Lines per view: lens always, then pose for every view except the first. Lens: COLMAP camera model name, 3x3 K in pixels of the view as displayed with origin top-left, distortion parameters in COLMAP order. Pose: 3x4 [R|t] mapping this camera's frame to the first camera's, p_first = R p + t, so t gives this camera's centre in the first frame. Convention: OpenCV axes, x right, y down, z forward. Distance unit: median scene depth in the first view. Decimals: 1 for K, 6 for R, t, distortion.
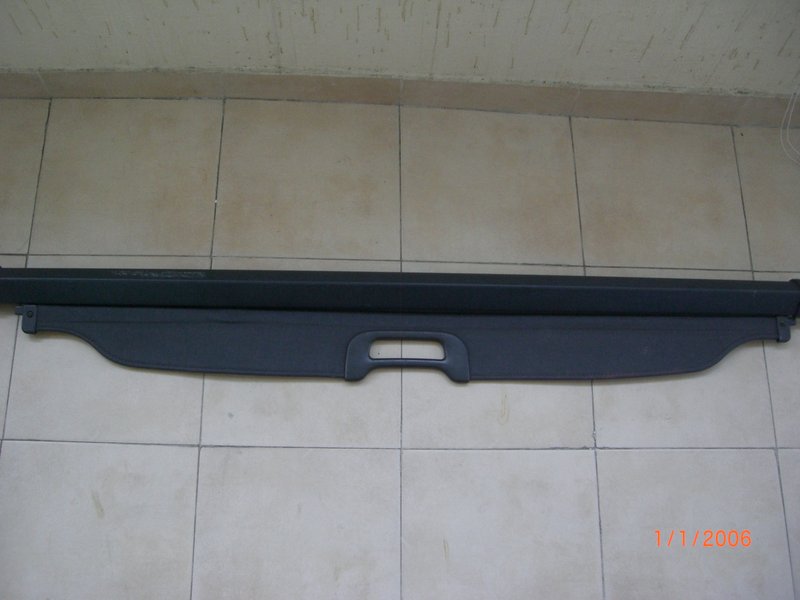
lens RADIAL K [[871.2, 0, 400.0], [0, 871.2, 300.0], [0, 0, 1]] dist [-0.215081, 0.228541]
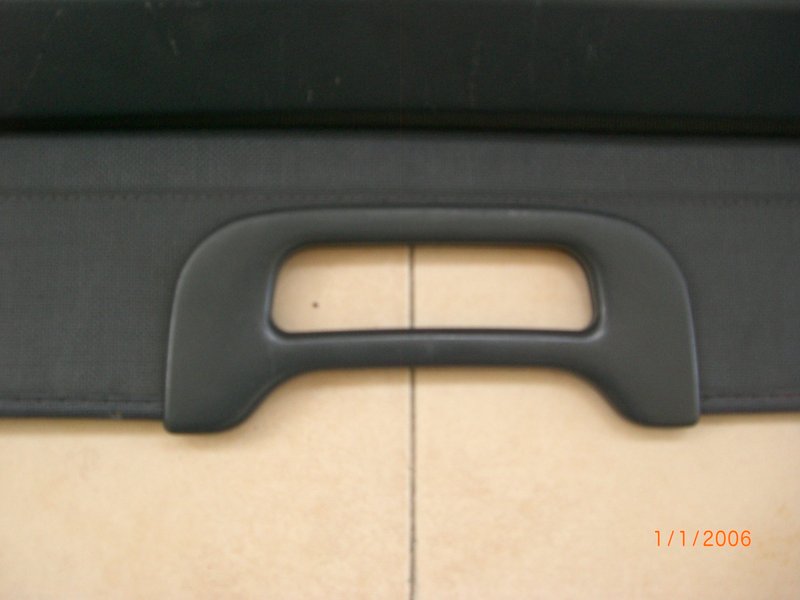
lens RADIAL K [[871.2, 0, 400.0], [0, 871.2, 300.0], [0, 0, 1]] dist [-0.215081, 0.228541]
pose [[0.999867, -0.008334, -0.014026, 0.001917], [0.010861, 0.981510, 0.191104, 0.015573], [0.012174, -0.191231, 0.981470, 0.771893]]
